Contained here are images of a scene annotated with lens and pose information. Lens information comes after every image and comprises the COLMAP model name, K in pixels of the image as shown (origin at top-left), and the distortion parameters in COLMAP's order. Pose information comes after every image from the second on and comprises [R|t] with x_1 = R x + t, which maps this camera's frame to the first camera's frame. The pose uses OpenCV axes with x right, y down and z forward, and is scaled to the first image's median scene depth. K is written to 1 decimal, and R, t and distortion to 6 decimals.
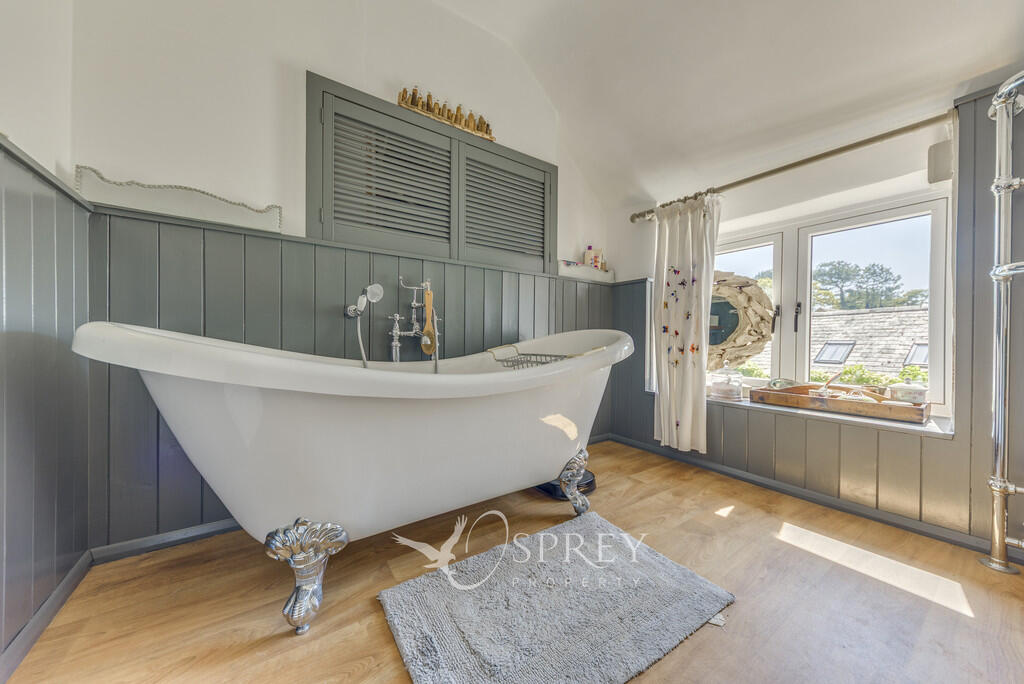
lens RADIAL K [[345.4, 0, 508.5], [0, 345.4, 339.0], [0, 0, 1]] dist [0.015354, -0.006183]
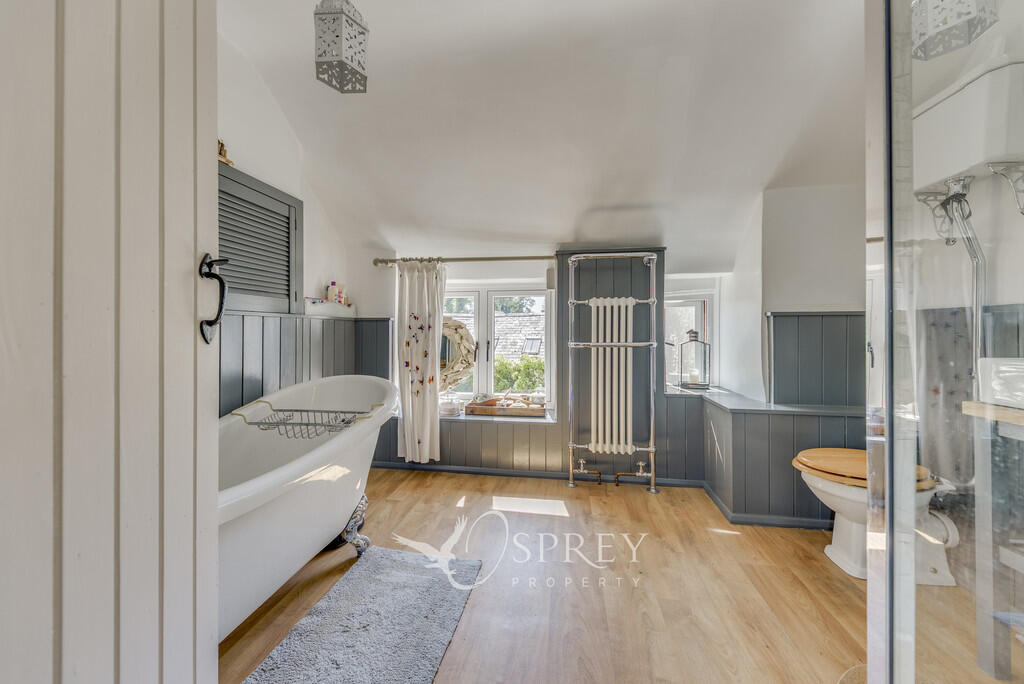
lens RADIAL K [[345.4, 0, 508.5], [0, 345.4, 339.0], [0, 0, 1]] dist [0.015354, -0.006183]
pose [[0.687953, -0.015223, 0.725596, -0.188573], [0.009065, 0.999882, 0.012382, -0.137617], [-0.725699, -0.001941, 0.688010, -0.083237]]
